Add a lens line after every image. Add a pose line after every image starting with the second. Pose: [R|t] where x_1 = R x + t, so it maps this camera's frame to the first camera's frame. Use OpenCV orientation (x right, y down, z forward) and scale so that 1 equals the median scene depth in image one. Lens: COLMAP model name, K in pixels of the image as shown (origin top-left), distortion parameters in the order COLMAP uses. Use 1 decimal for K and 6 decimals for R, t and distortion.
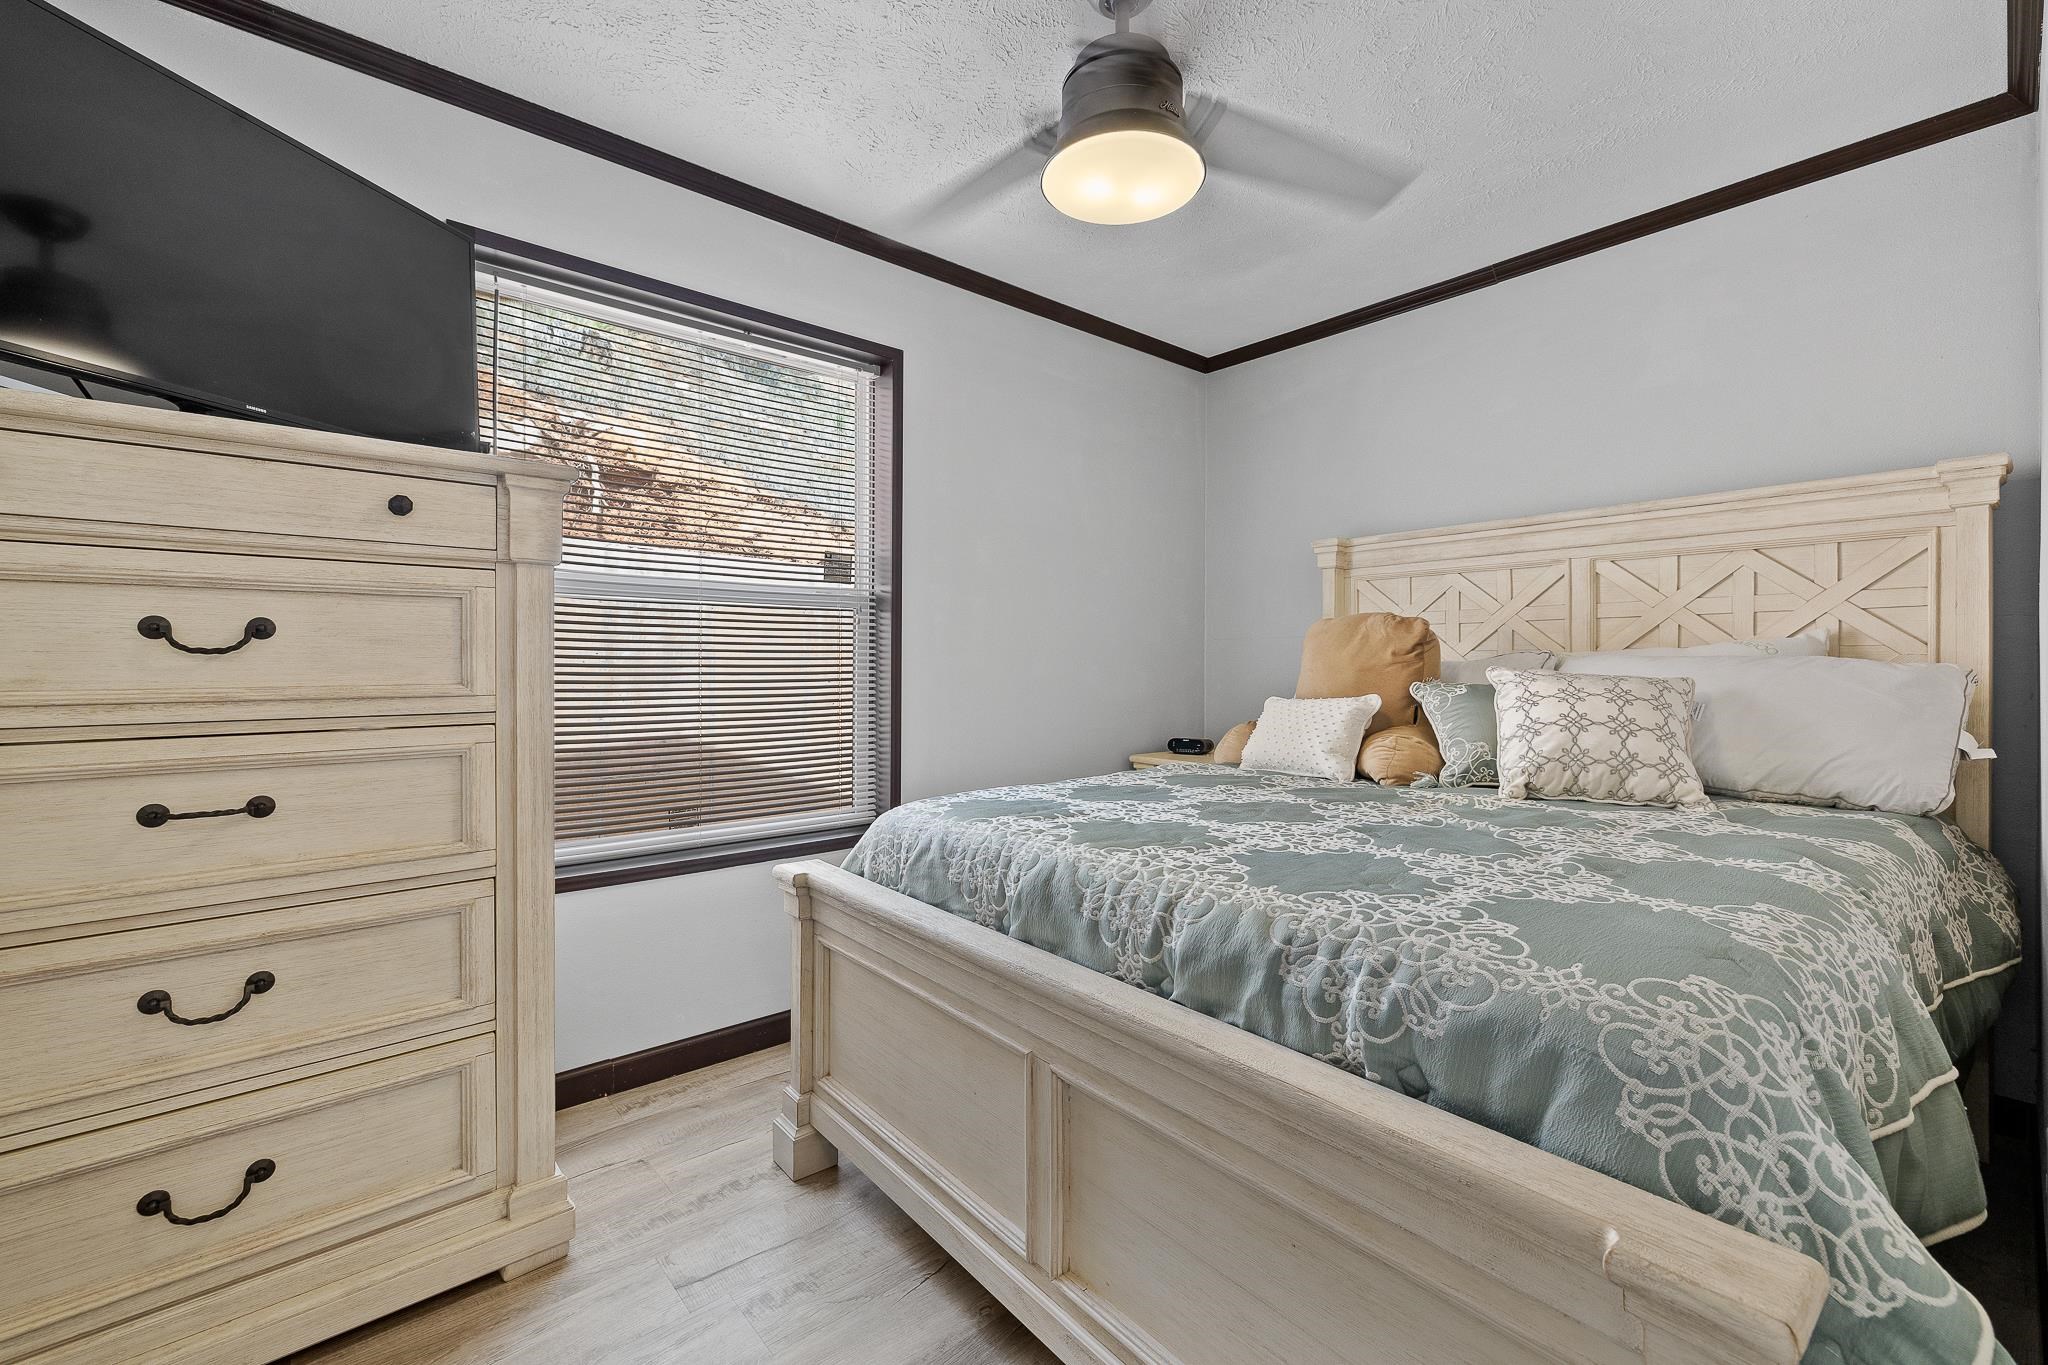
lens RADIAL K [[849.4, 0, 1024.8], [0, 849.4, 677.2], [0, 0, 1]] dist [-0.001871, -0.000009]
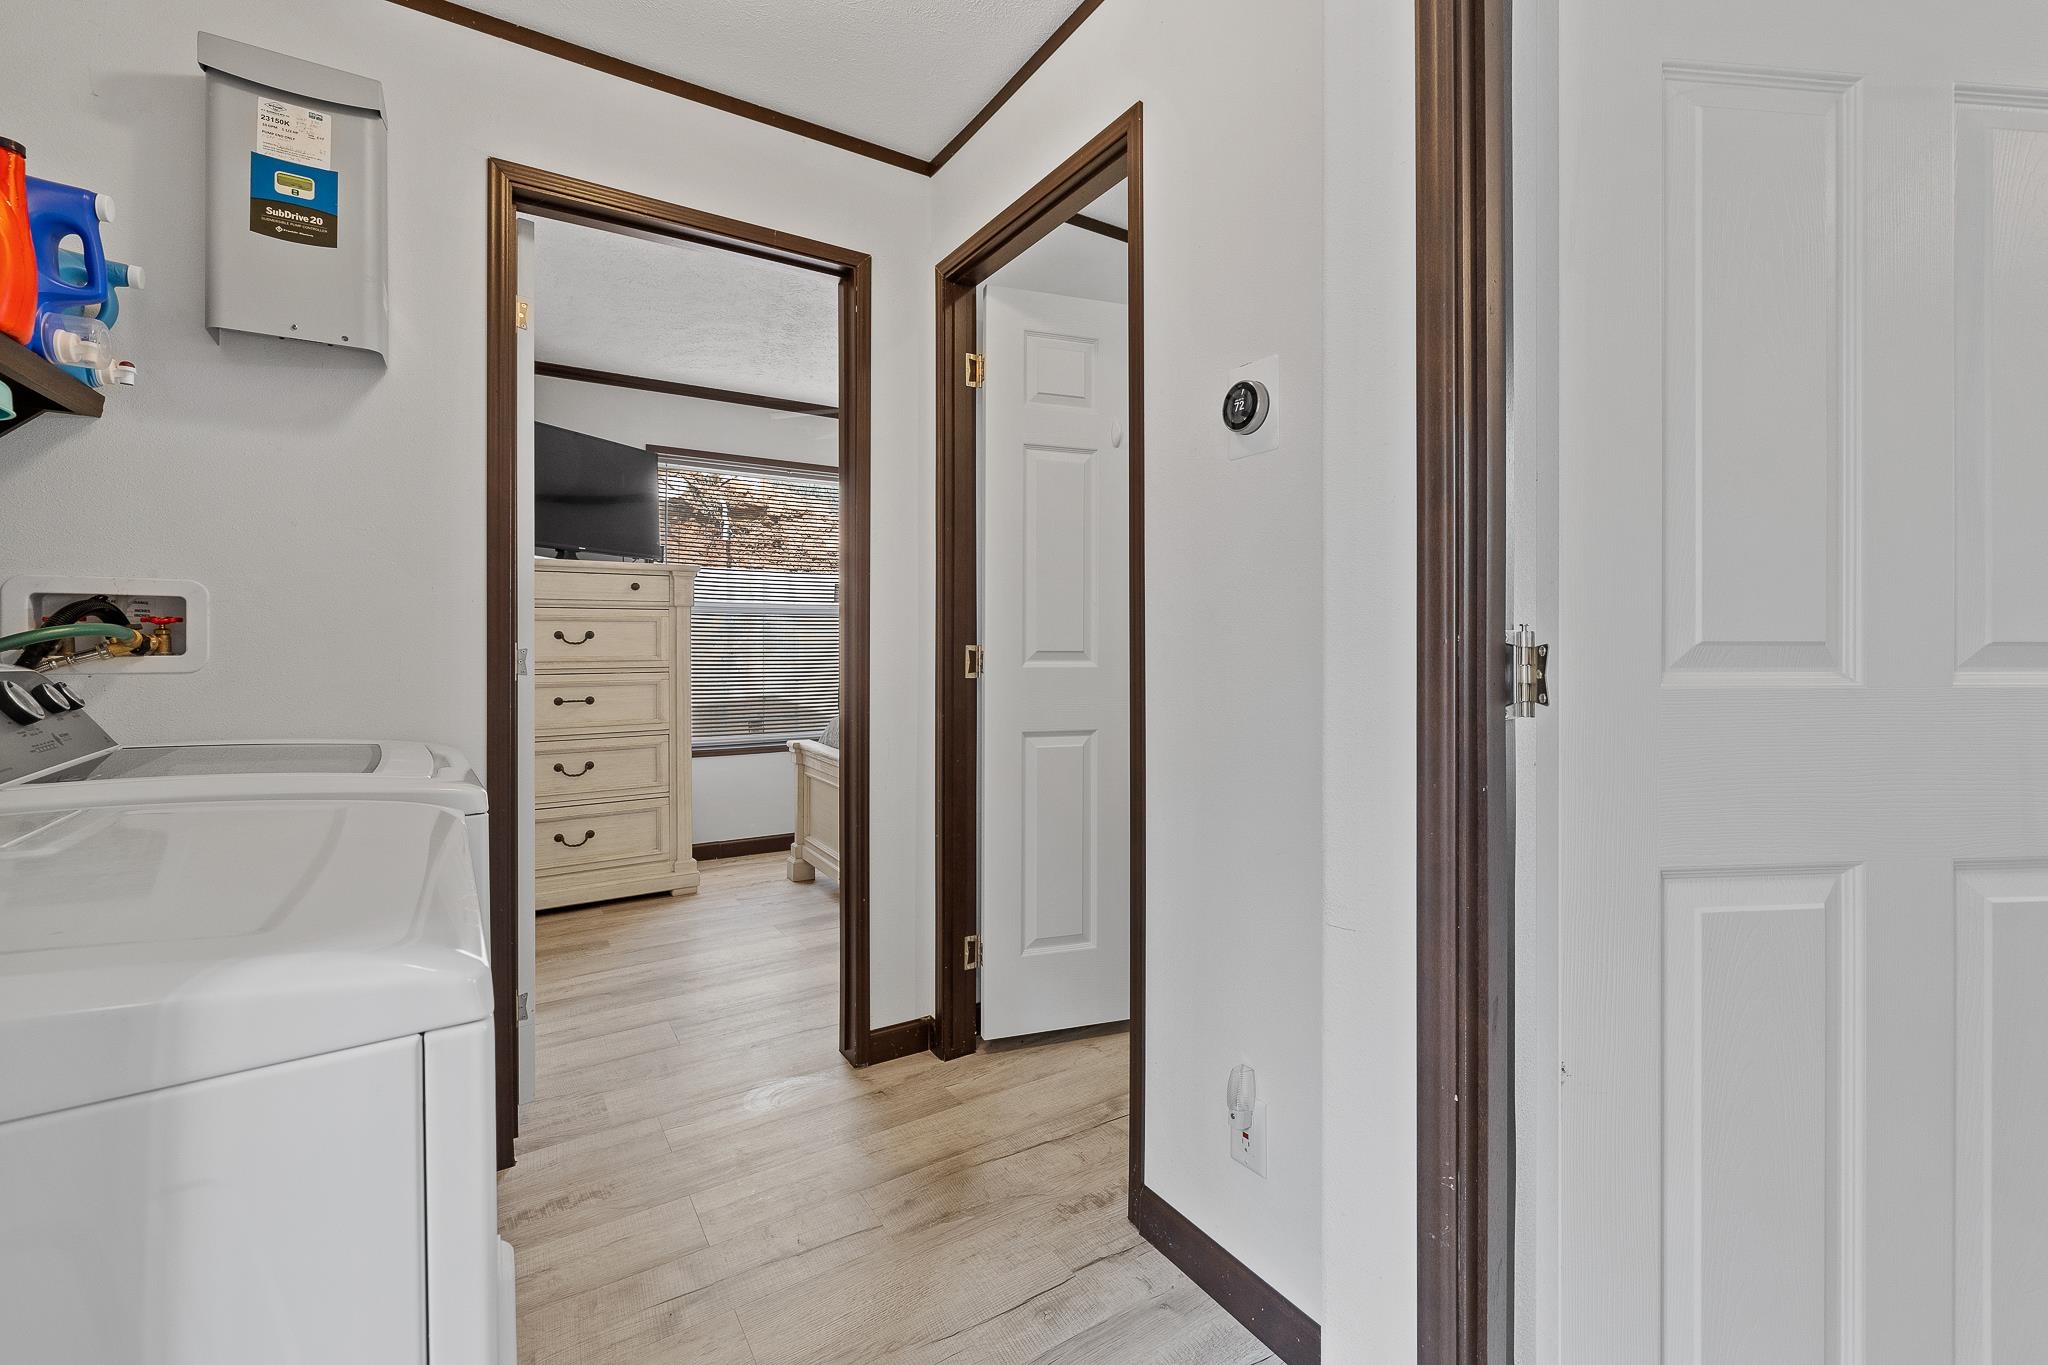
lens RADIAL K [[849.4, 0, 1023.3], [0, 849.4, 662.4], [0, 0, 1]] dist [-0.001871, -0.000009]
pose [[0.989426, -0.000356, -0.145041, 0.752069], [0.001109, 0.999986, 0.005109, 0.016102], [0.145037, -0.005215, 0.989412, -1.291202]]
